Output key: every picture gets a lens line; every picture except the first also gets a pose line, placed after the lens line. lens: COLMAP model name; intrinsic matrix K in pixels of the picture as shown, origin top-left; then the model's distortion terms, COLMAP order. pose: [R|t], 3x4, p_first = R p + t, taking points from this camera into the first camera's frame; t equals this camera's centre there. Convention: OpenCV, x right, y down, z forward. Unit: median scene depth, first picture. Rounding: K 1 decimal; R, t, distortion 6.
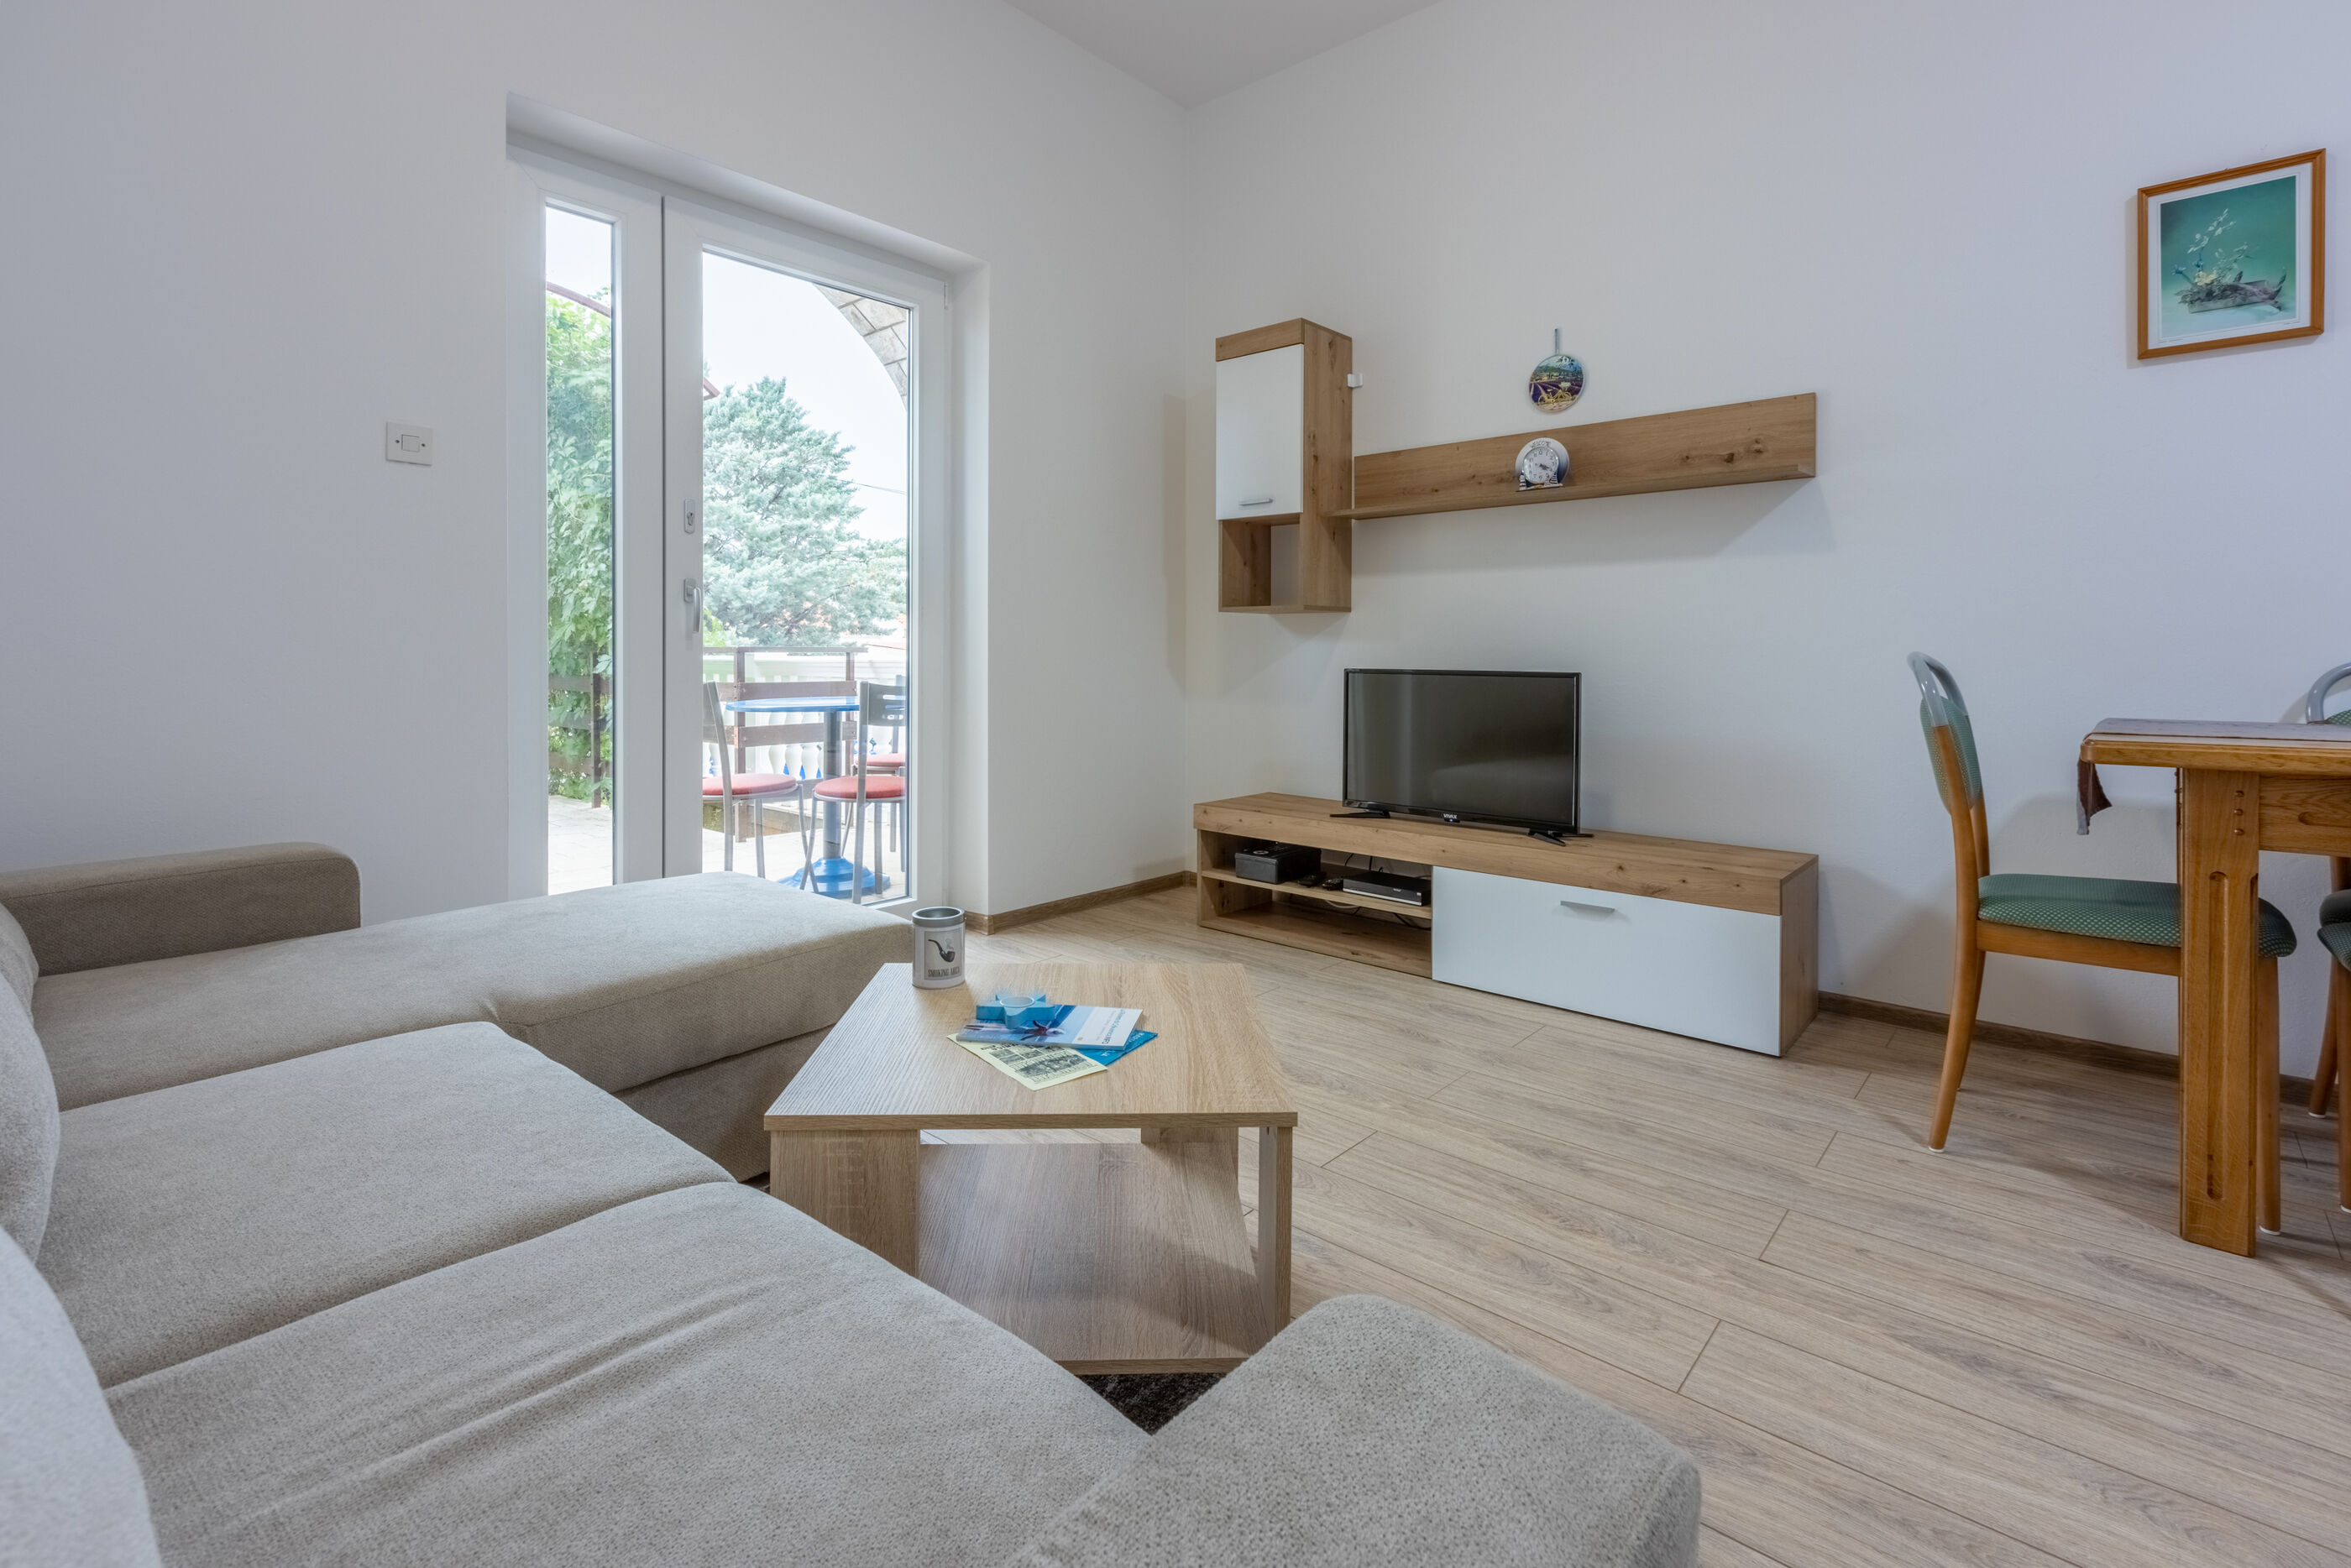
lens RADIAL K [[1075.0, 0, 1154.6], [0, 1075.0, 660.6], [0, 0, 1]] dist [-0.001652, -0.000969]
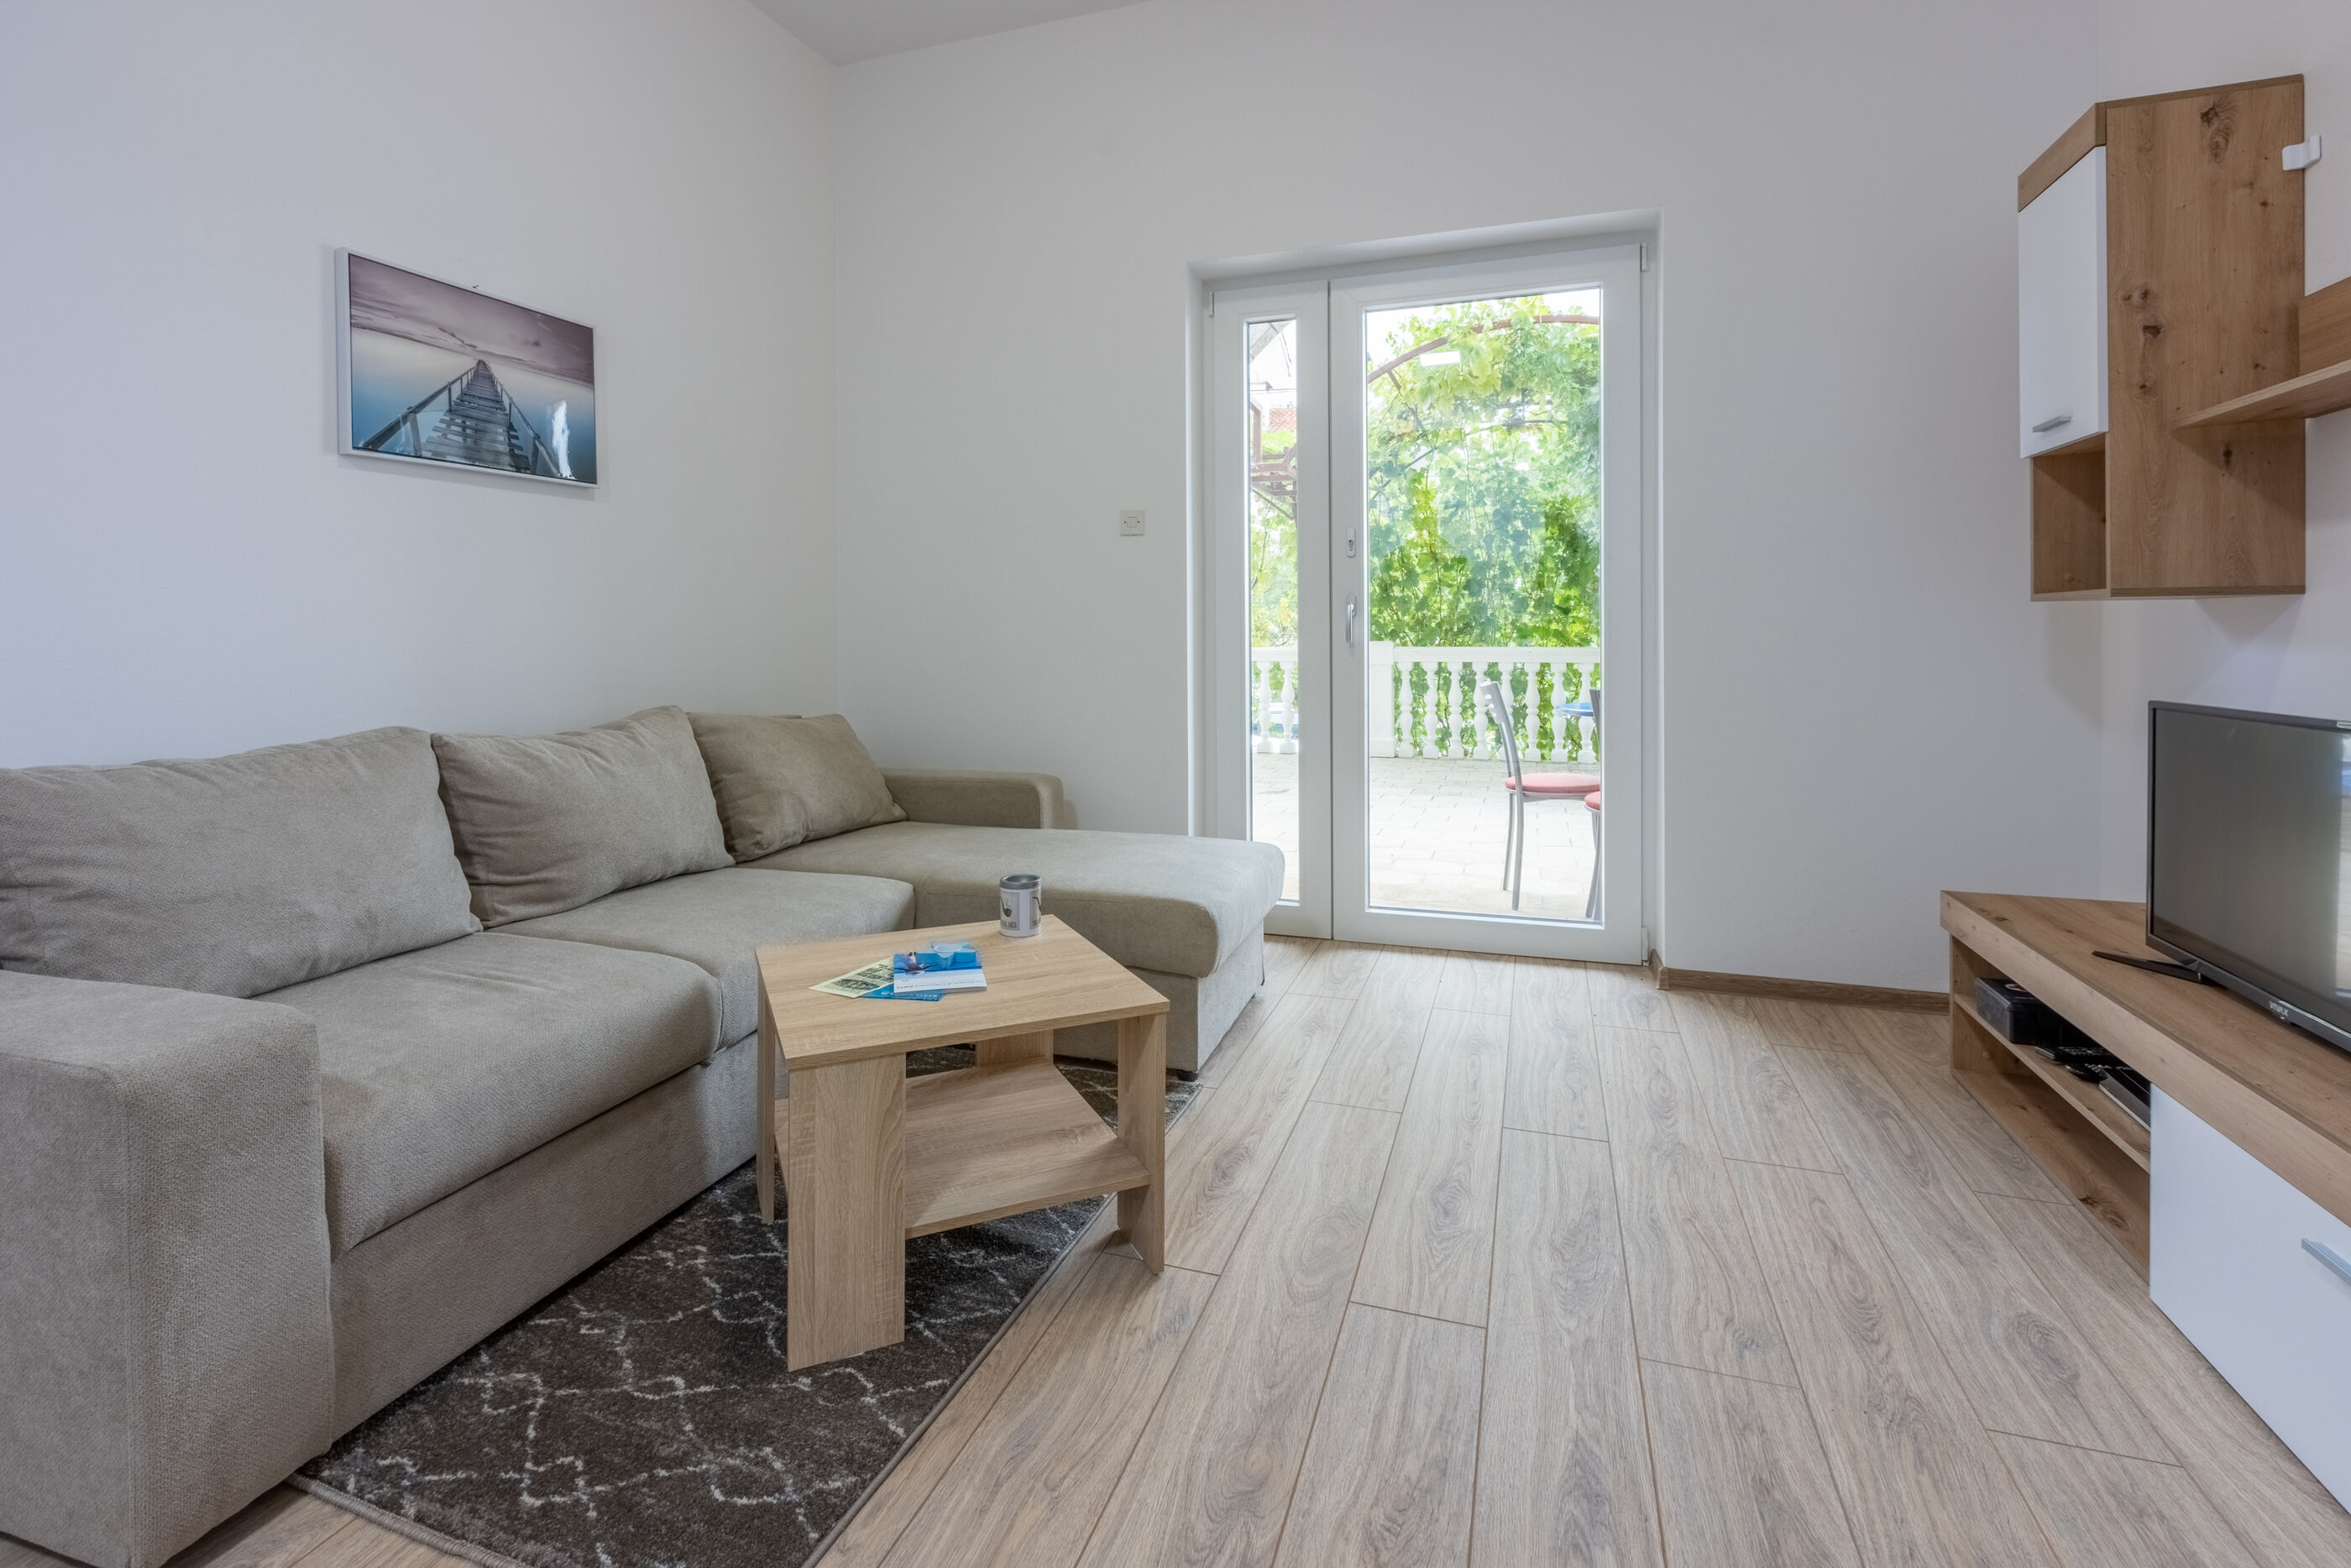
lens RADIAL K [[1065.6, 0, 1160.5], [0, 1065.6, 638.0], [0, 0, 1]] dist [0.003055, -0.003370]
pose [[0.385124, -0.003833, -0.922857, 0.857803], [0.000440, 0.999992, -0.003970, -0.039011], [0.922865, 0.001123, 0.385122, 0.543327]]
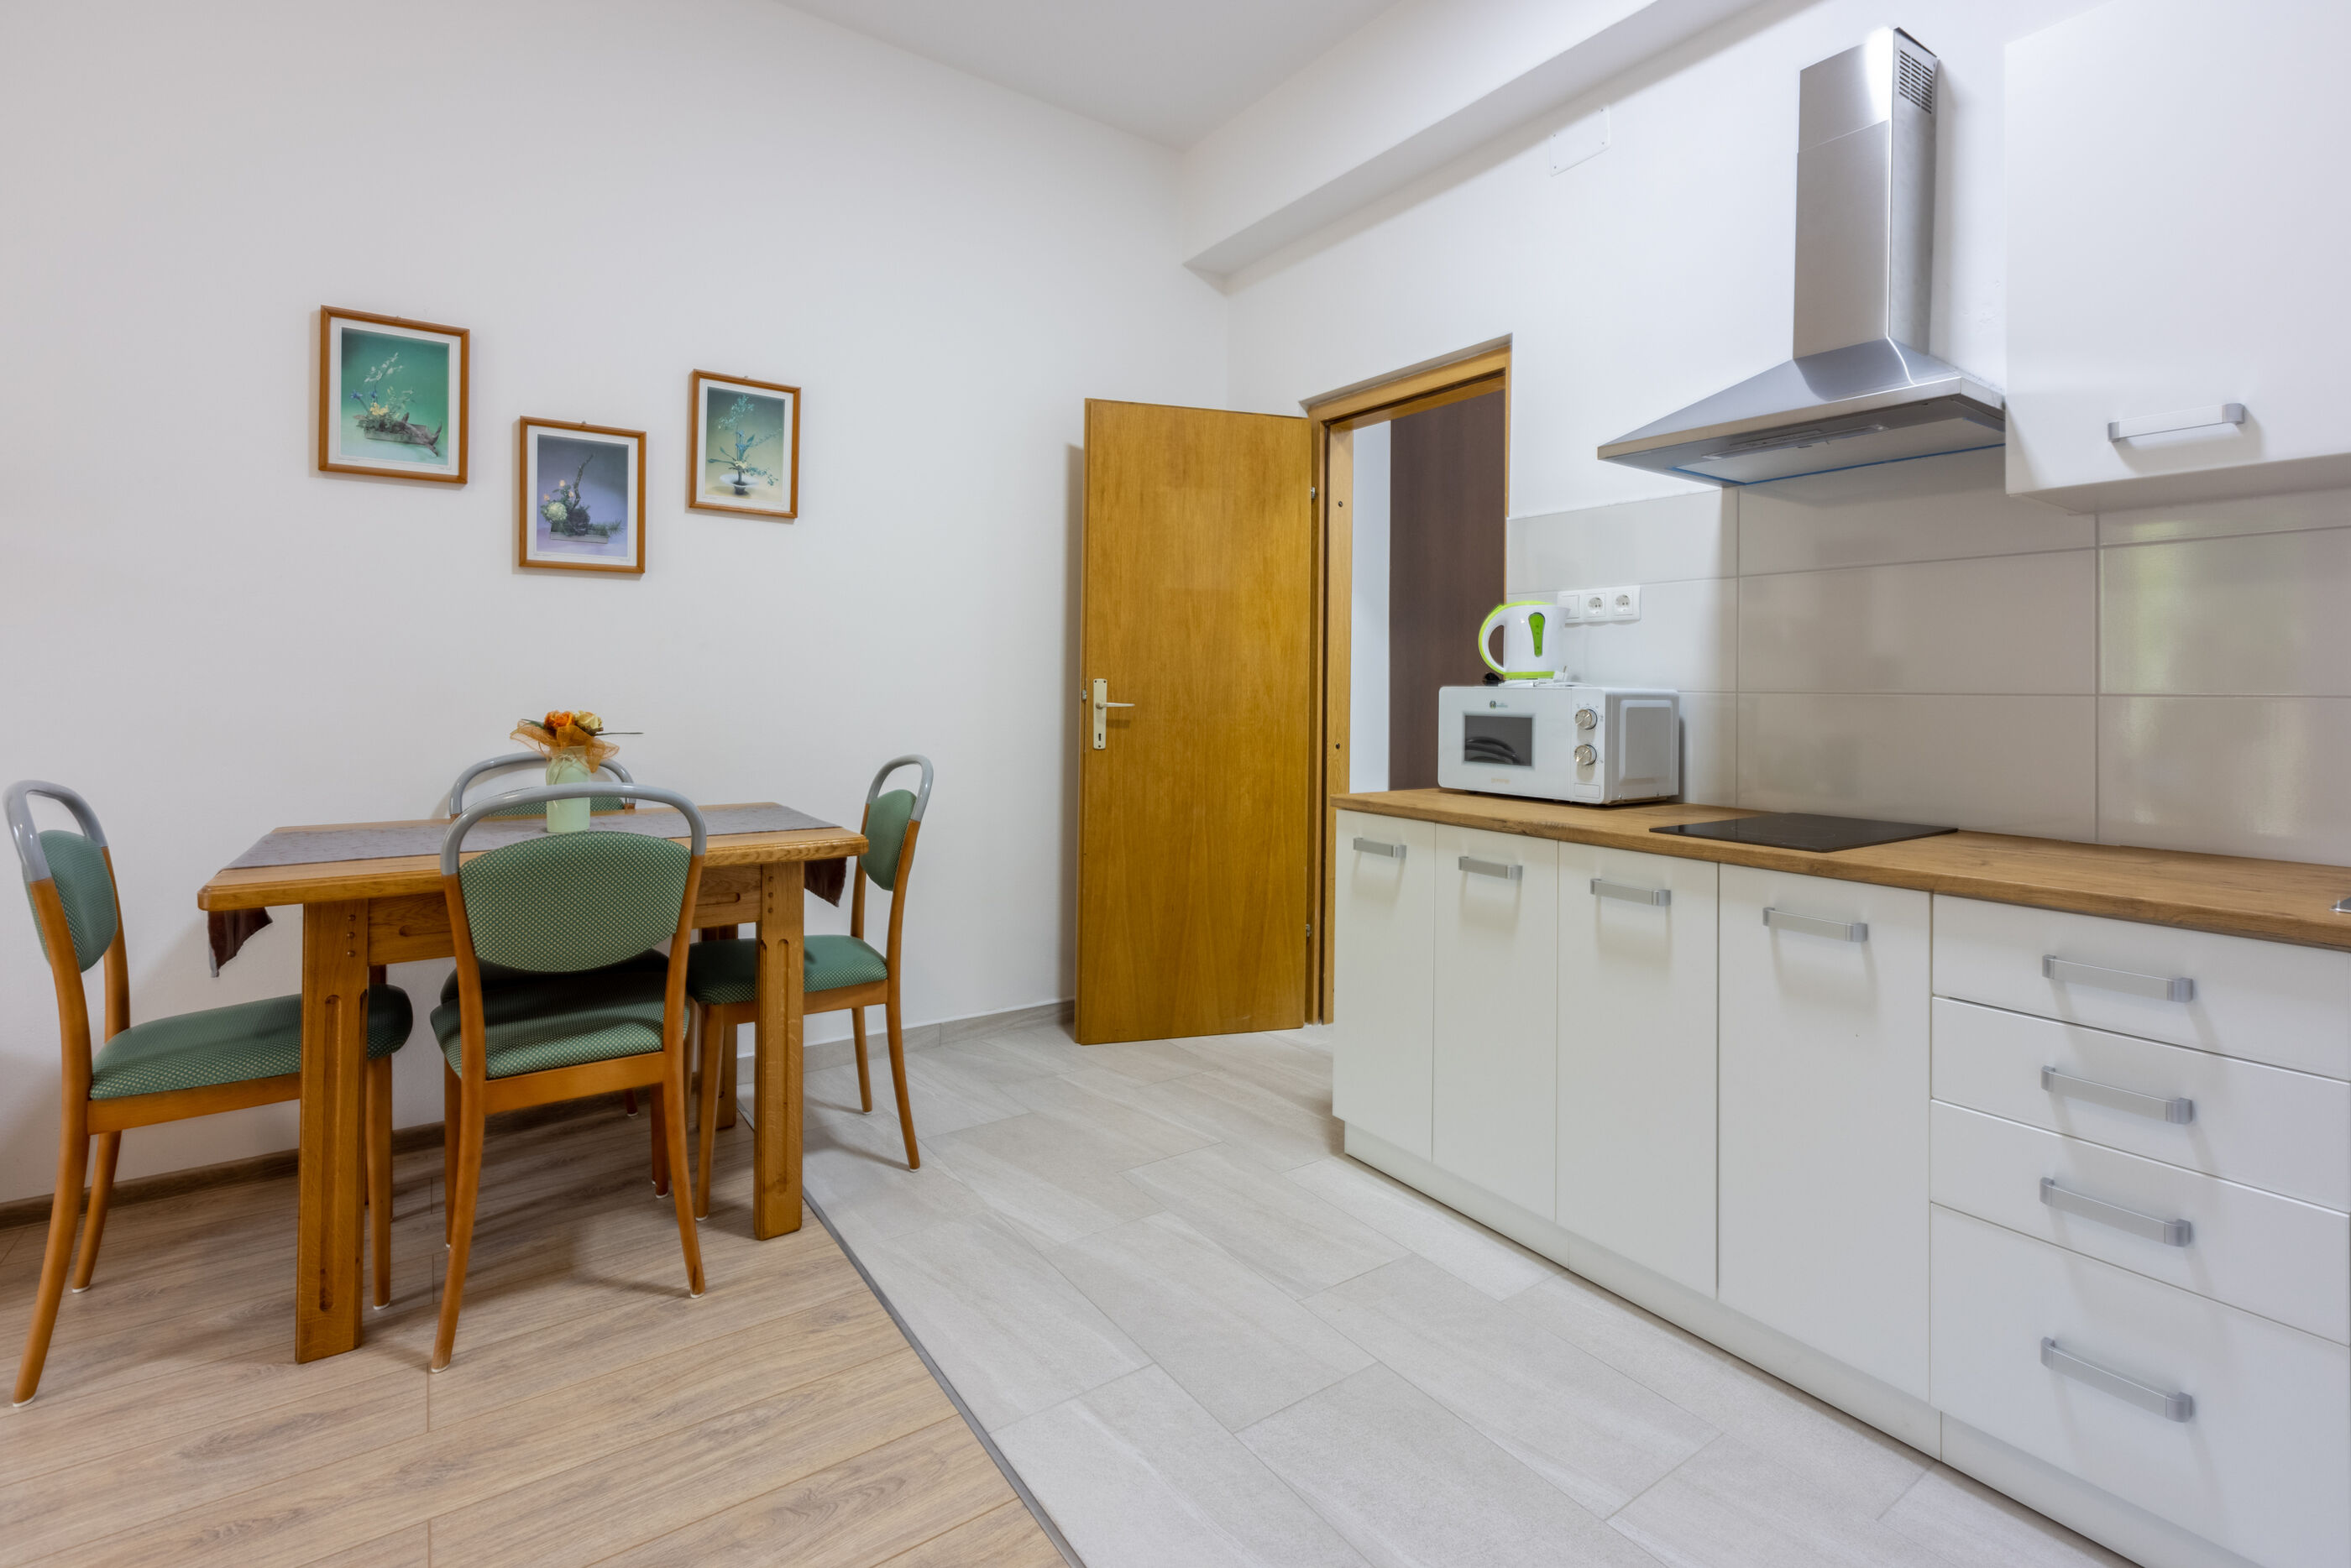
lens RADIAL K [[1065.6, 0, 1183.1], [0, 1065.6, 672.5], [0, 0, 1]] dist [0.003055, -0.003370]
pose [[0.219430, 0.013641, 0.975533, 0.127521], [-0.004390, 0.999906, -0.012994, -0.095236], [-0.975618, -0.001431, 0.219469, -0.038934]]
